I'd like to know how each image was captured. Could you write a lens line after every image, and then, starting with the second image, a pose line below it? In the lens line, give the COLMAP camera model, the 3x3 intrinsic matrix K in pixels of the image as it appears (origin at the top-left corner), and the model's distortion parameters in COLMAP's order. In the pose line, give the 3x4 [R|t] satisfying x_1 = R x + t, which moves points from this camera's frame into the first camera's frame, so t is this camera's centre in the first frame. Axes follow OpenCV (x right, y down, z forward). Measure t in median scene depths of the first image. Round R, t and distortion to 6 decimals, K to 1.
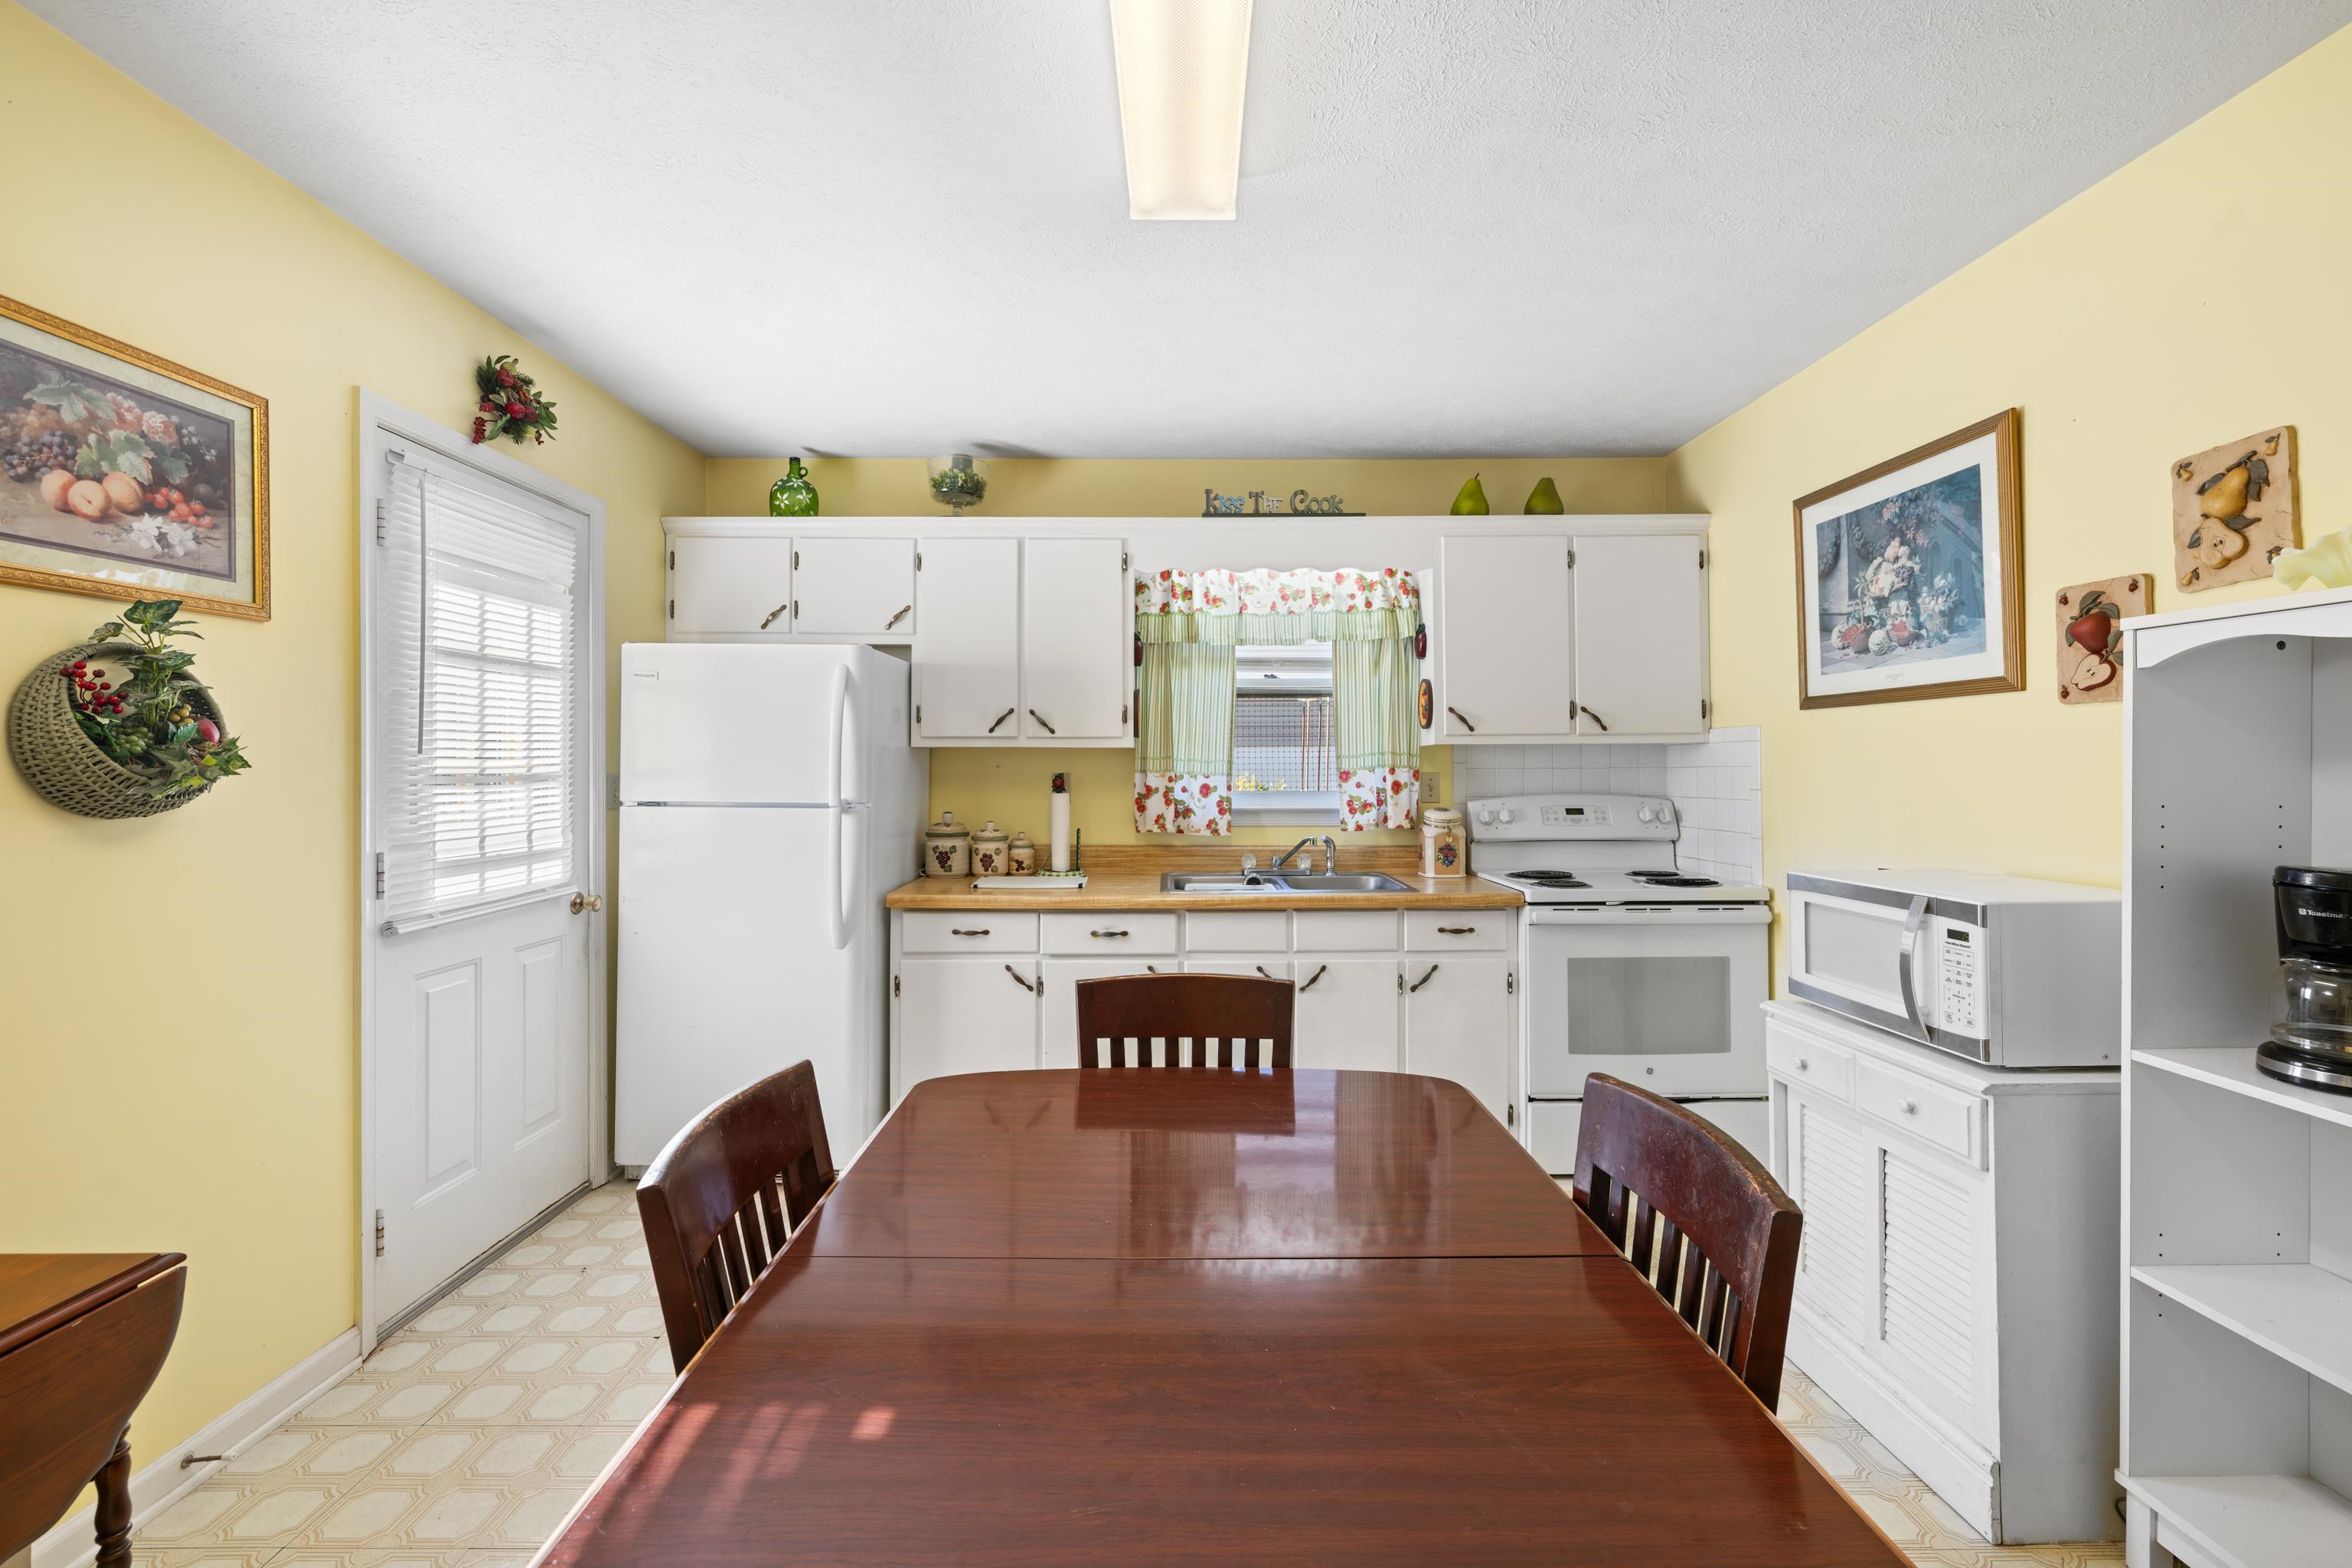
lens RADIAL K [[994.6, 0, 1175.8], [0, 994.6, 758.9], [0, 0, 1]] dist [-0.000121, -0.000544]
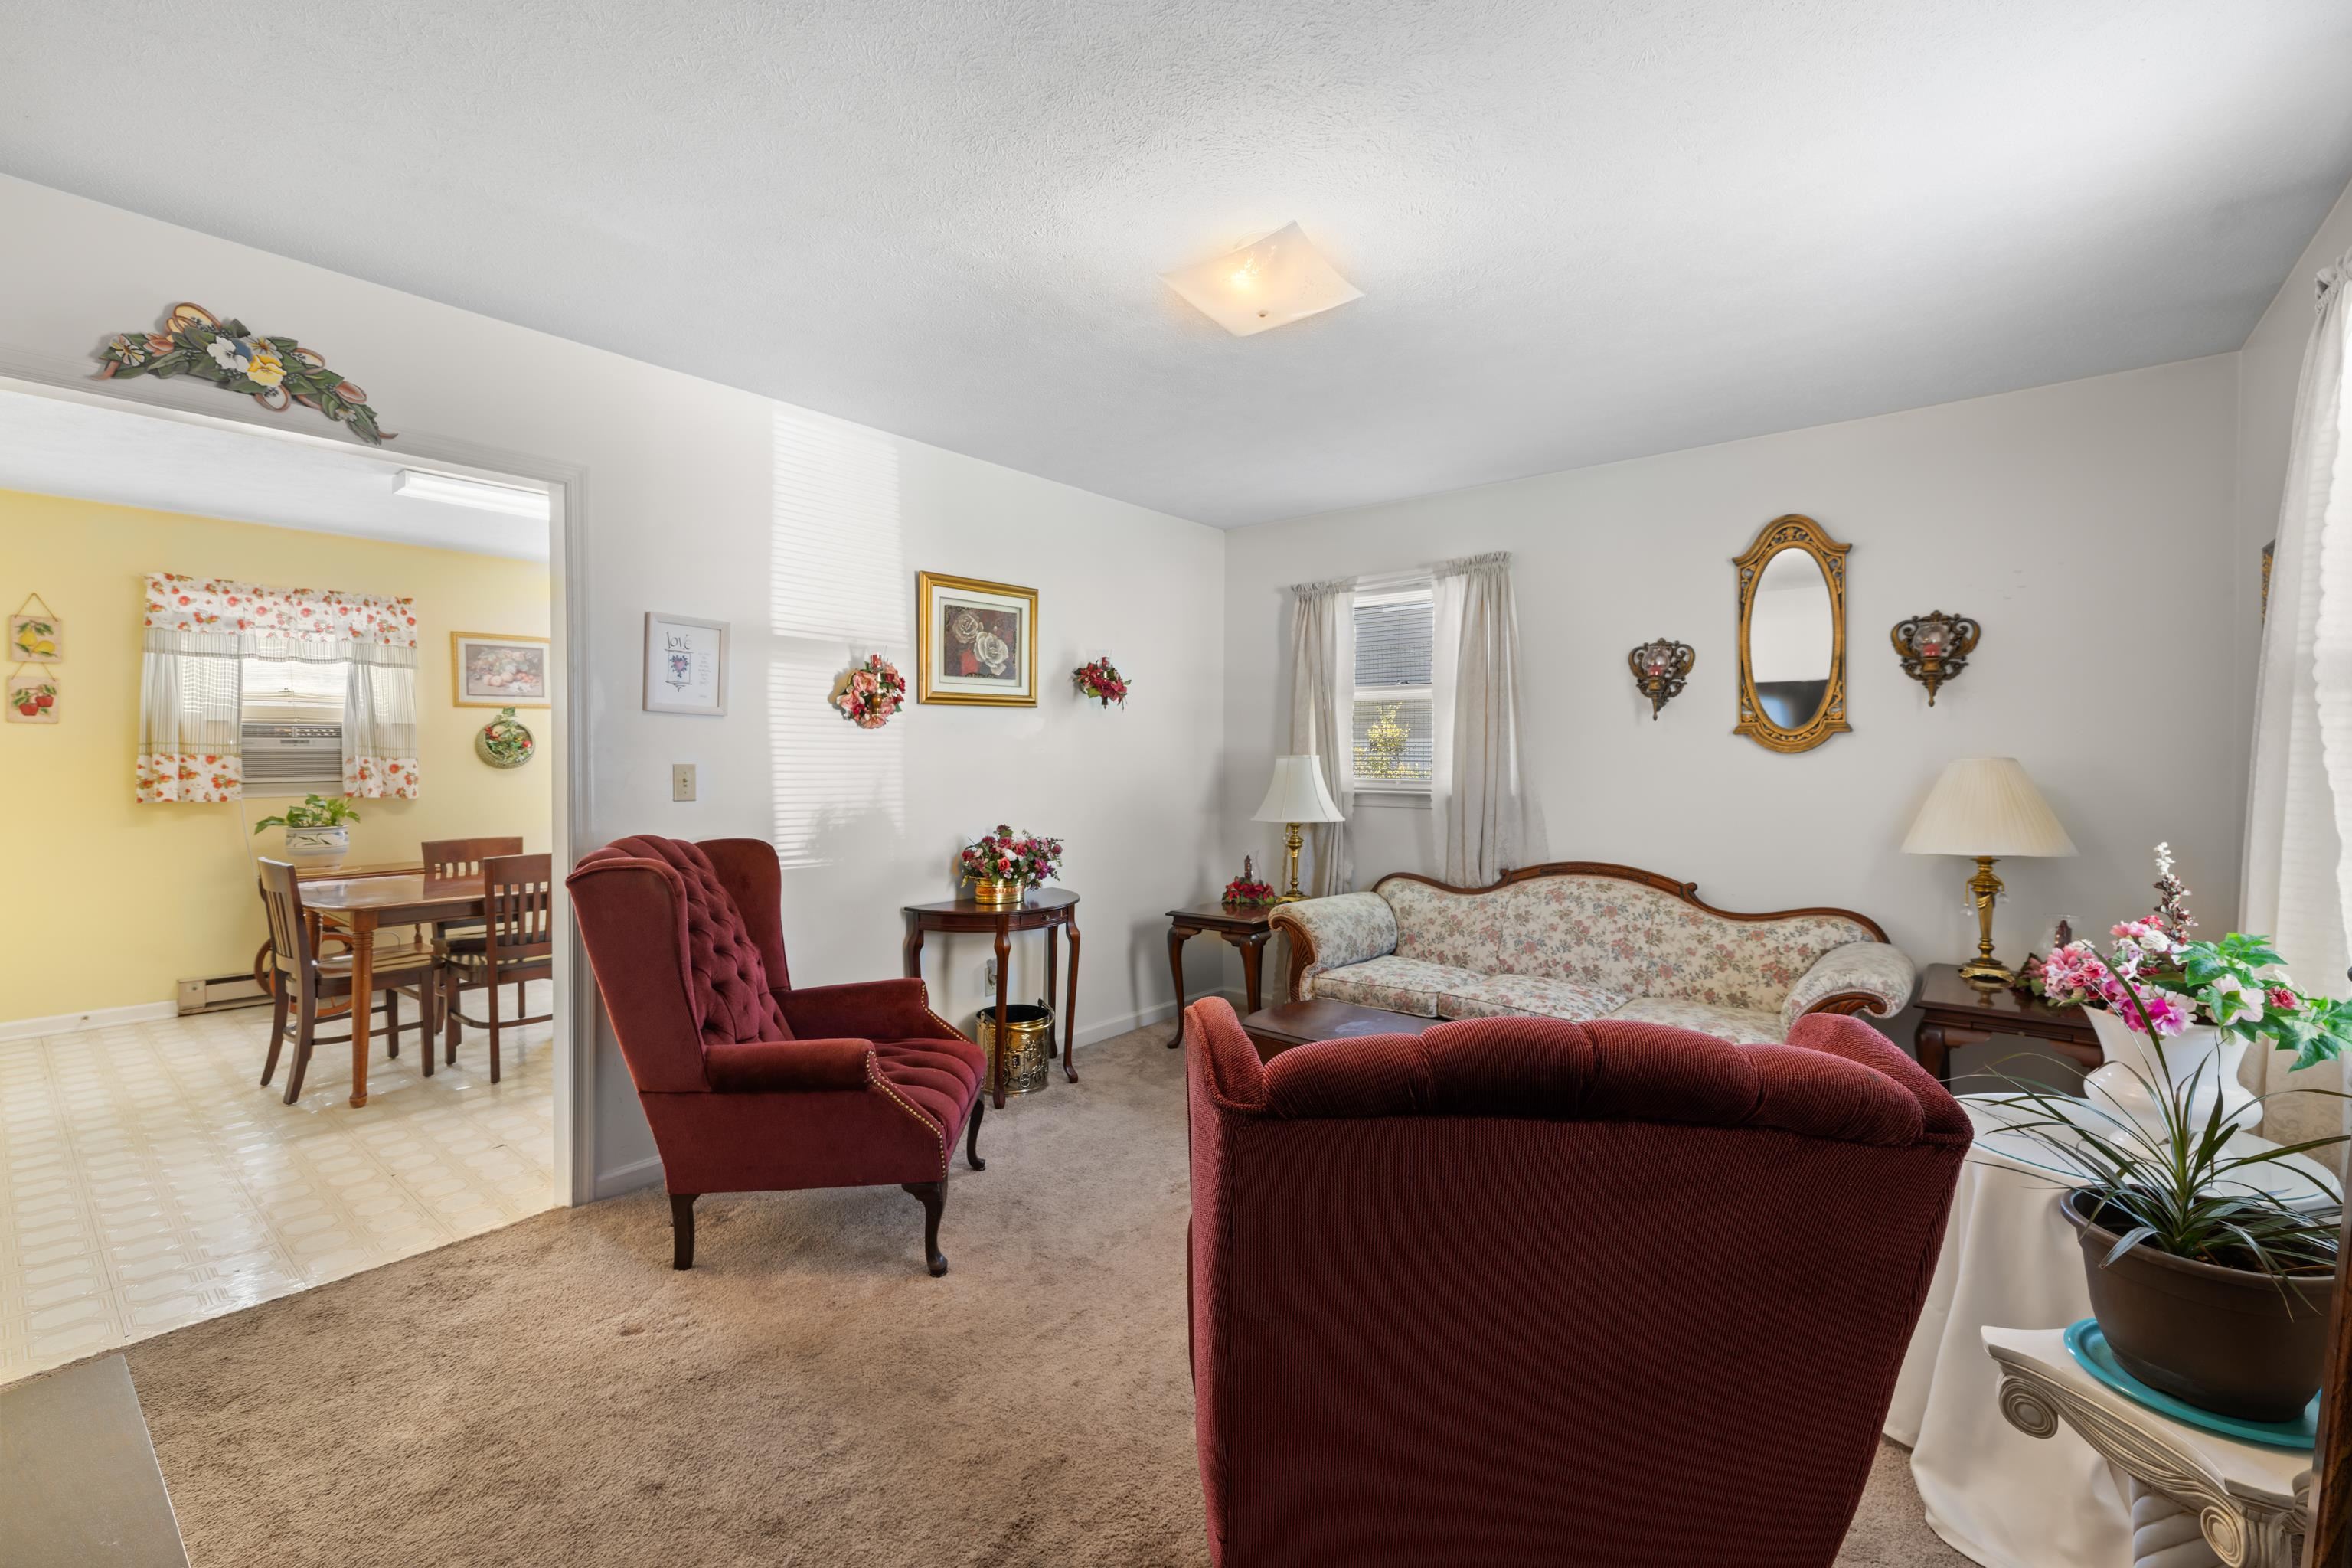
lens RADIAL K [[994.6, 0, 1170.8], [0, 994.6, 772.1], [0, 0, 1]] dist [-0.000121, -0.000544]
pose [[0.773040, 0.013001, -0.634224, 1.814761], [0.002810, 0.999710, 0.023918, -0.005184], [0.634351, -0.020272, 0.772780, -0.145844]]
